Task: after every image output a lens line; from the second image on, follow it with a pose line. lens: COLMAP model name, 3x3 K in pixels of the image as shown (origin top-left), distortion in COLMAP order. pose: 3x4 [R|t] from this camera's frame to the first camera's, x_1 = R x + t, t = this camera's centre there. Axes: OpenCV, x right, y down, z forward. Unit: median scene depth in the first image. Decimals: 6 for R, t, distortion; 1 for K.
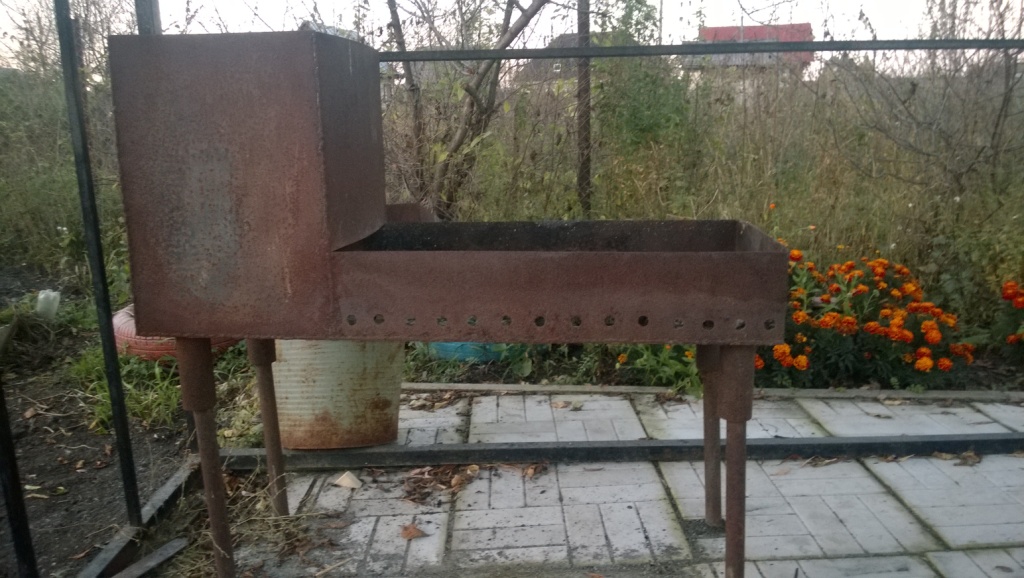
lens RADIAL K [[797.1, 0, 512.0], [0, 797.1, 289.0], [0, 0, 1]] dist [-0.013211, -0.012047]
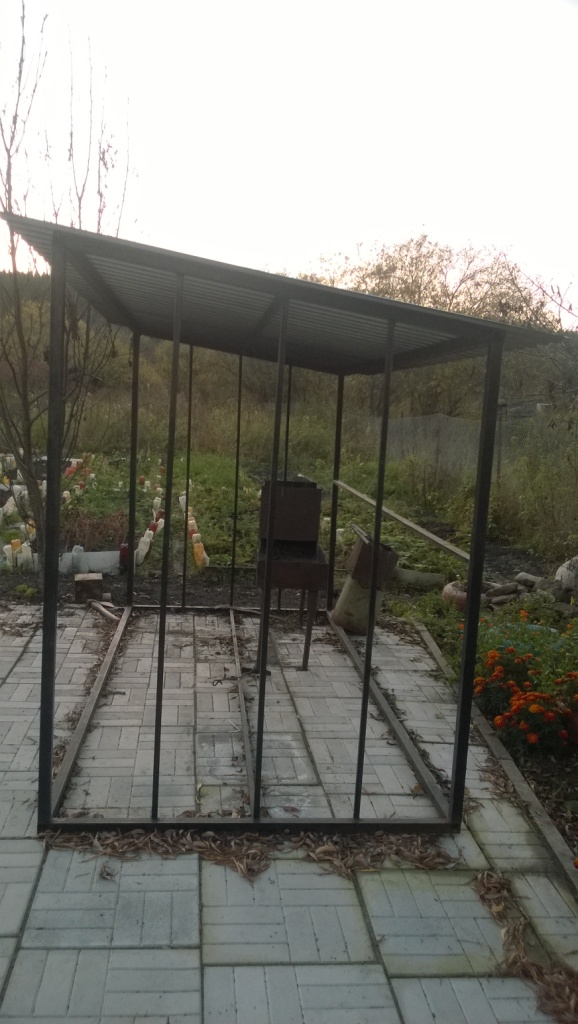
lens RADIAL K [[797.1, 0, 289.0], [0, 797.1, 512.0], [0, 0, 1]] dist [-0.013211, -0.012047]
pose [[0.102303, 0.163485, -0.981227, 2.193866], [-0.268142, 0.954423, 0.131063, -0.437301], [0.957932, 0.249700, 0.141477, 0.329996]]
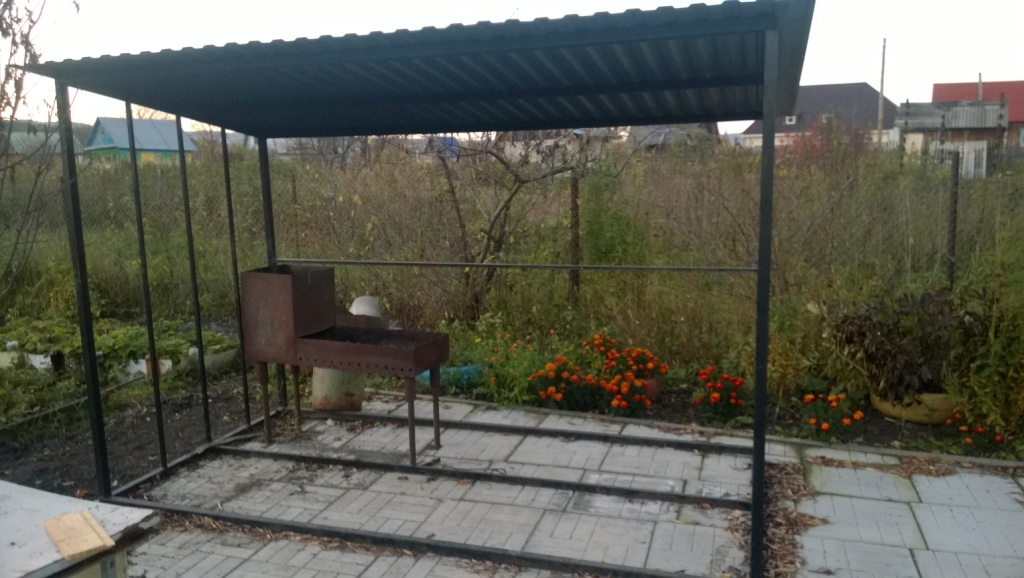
lens RADIAL K [[797.1, 0, 512.0], [0, 797.1, 289.0], [0, 0, 1]] dist [-0.013211, -0.012047]
pose [[0.956048, 0.050009, -0.288915, 0.947201], [-0.065838, 0.996800, -0.045324, -0.095353], [0.285724, 0.062353, 0.956281, -1.150858]]
